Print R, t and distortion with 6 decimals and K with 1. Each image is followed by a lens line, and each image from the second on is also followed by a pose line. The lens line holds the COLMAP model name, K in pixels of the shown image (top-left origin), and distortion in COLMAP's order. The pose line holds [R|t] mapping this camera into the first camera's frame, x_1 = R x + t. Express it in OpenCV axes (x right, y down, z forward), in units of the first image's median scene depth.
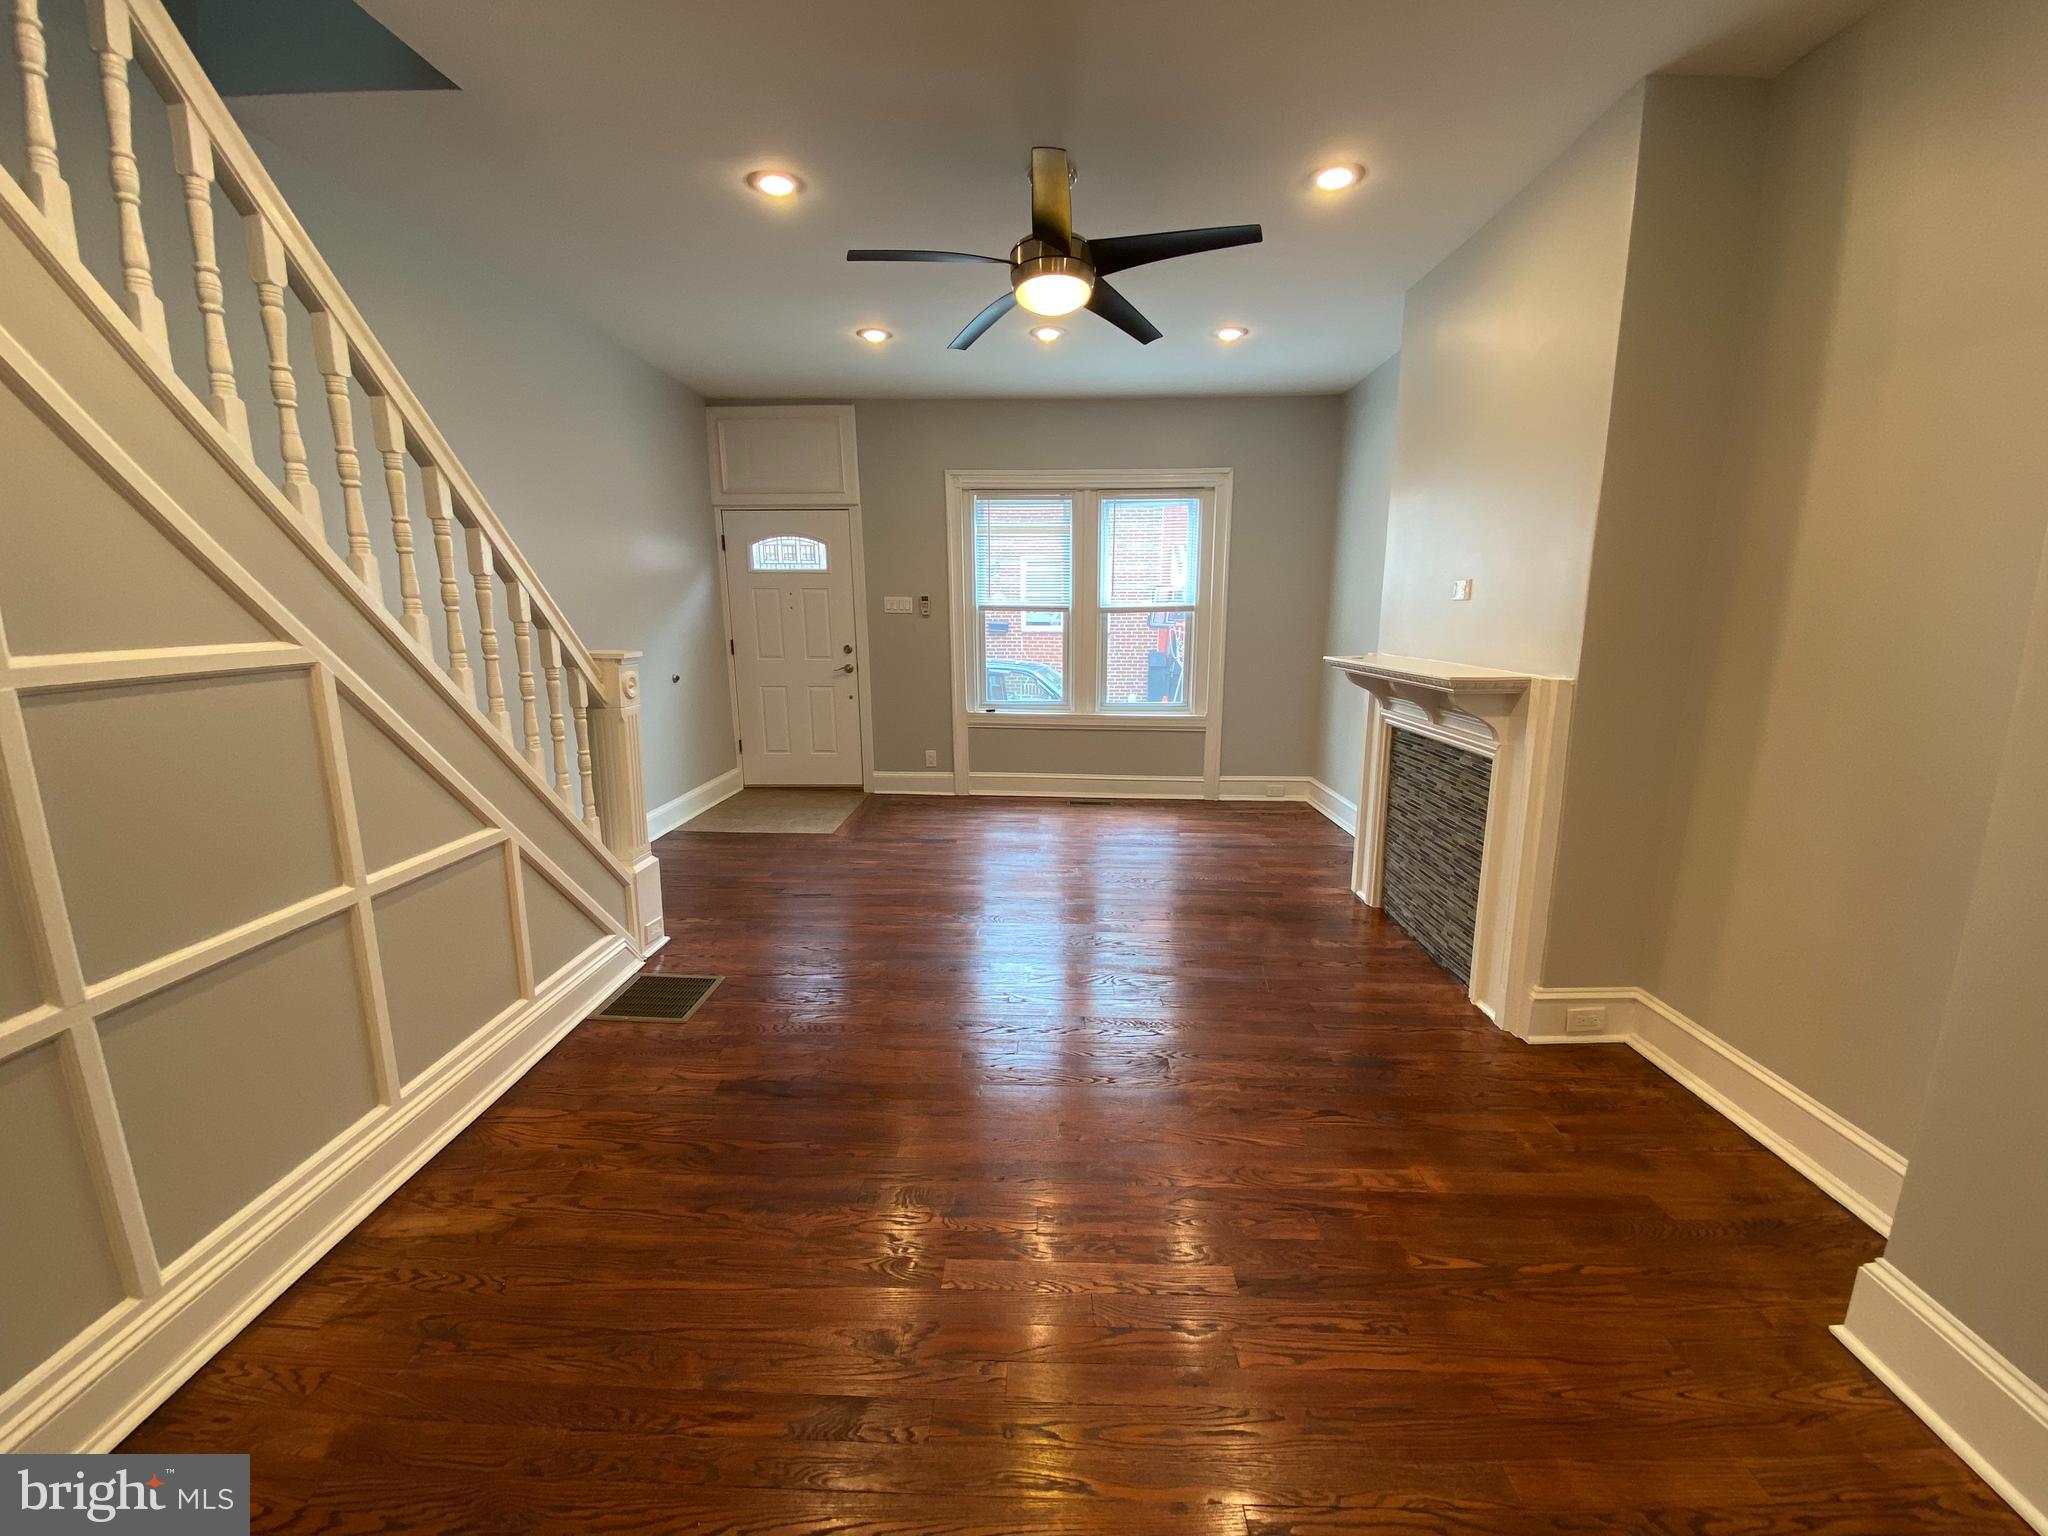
lens RADIAL K [[825.2, 0, 1015.3], [0, 825.2, 765.4], [0, 0, 1]] dist [0.020989, -0.021085]
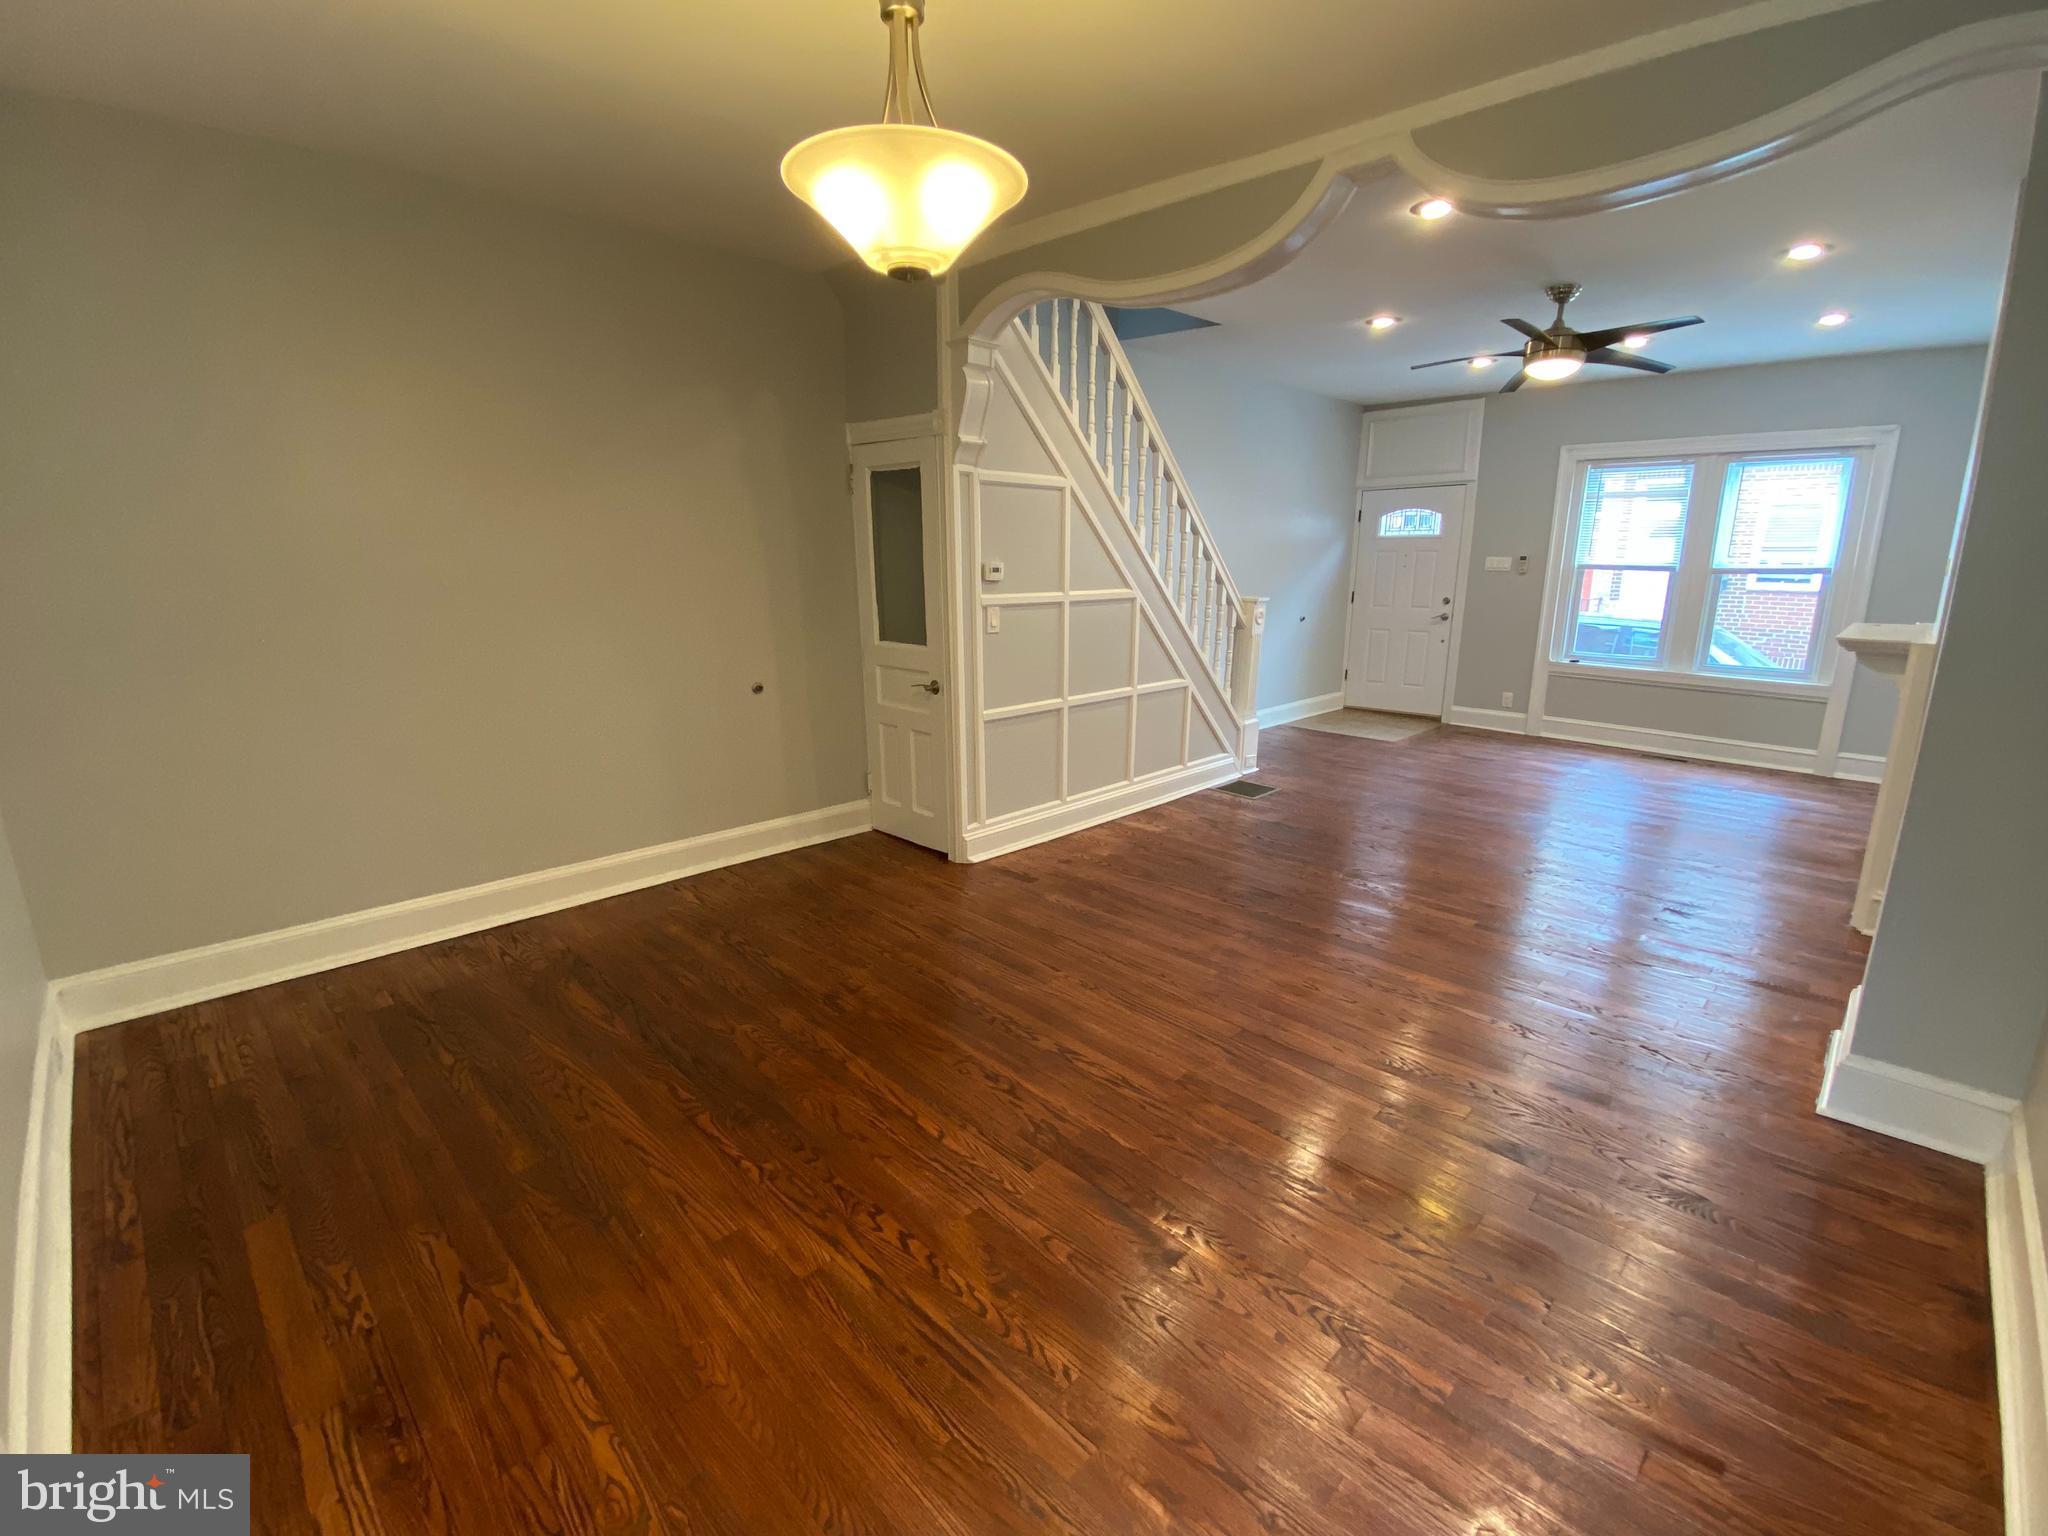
lens RADIAL K [[858.5, 0, 982.3], [0, 858.5, 796.1], [0, 0, 1]] dist [0.000144, -0.014795]
pose [[0.704044, 0.185287, -0.685559, 0.345602], [-0.125599, 0.982633, 0.136592, 0.080454], [0.698961, -0.010061, 0.715089, -0.565353]]
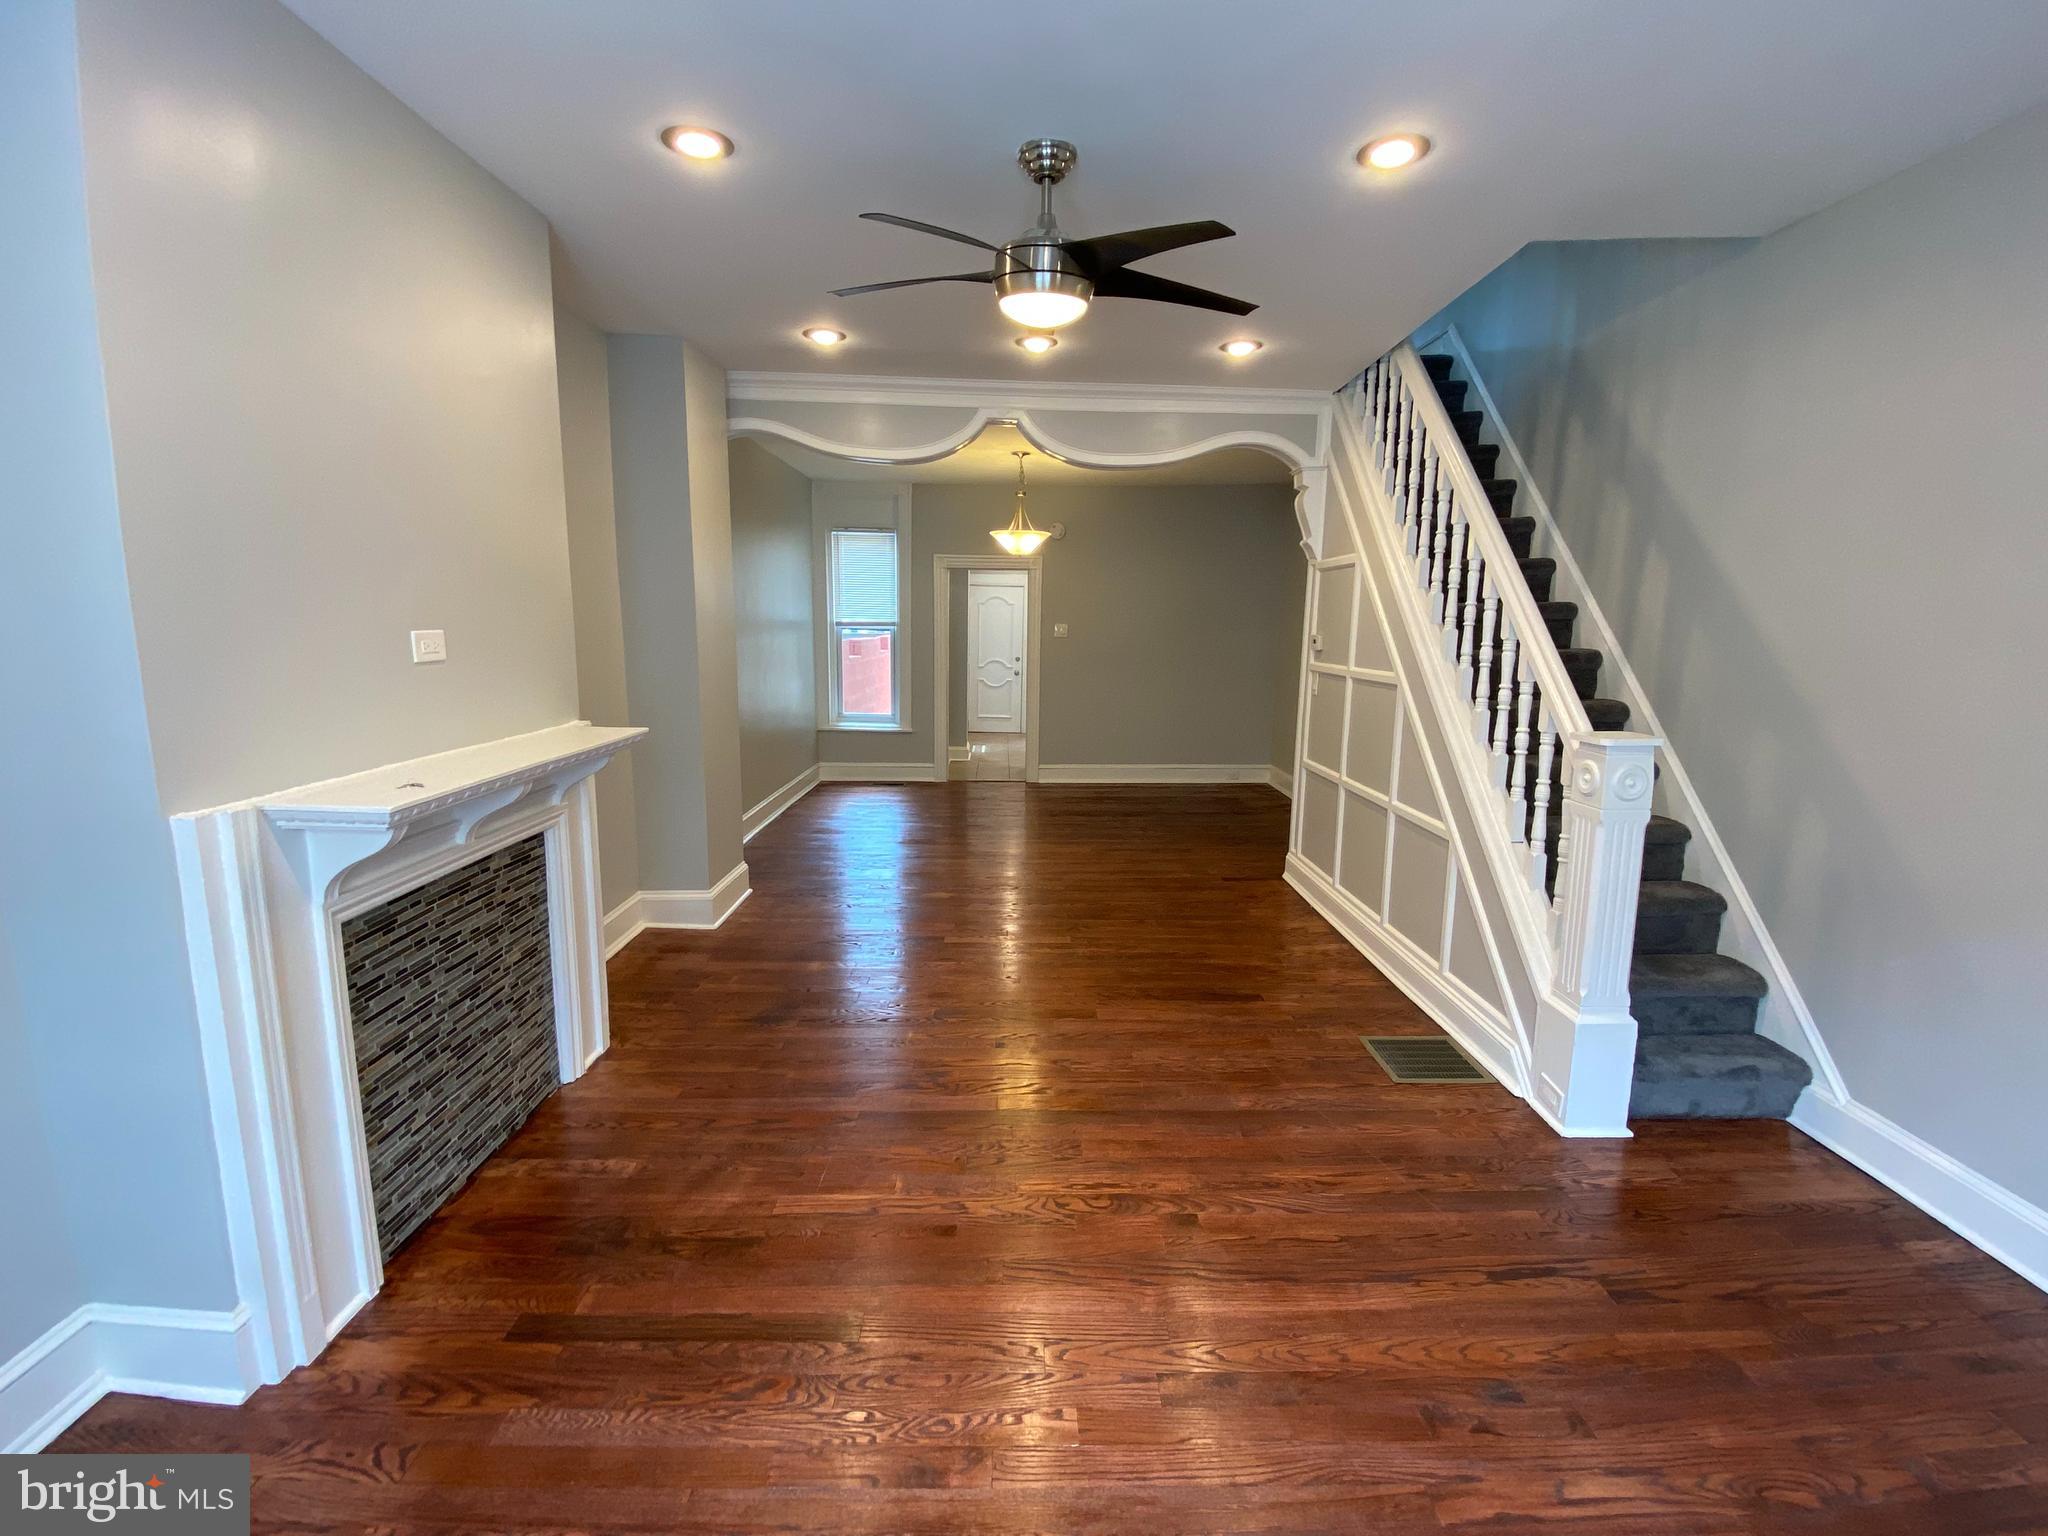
lens RADIAL K [[890.7, 0, 1029.6], [0, 890.7, 767.1], [0, 0, 1]] dist [0.027817, -0.027124]
pose [[-0.998676, 0.001245, -0.051426, 0.069686], [-0.016473, 0.939322, 0.342640, -0.300500], [0.048732, 0.343033, -0.938058, 1.382565]]
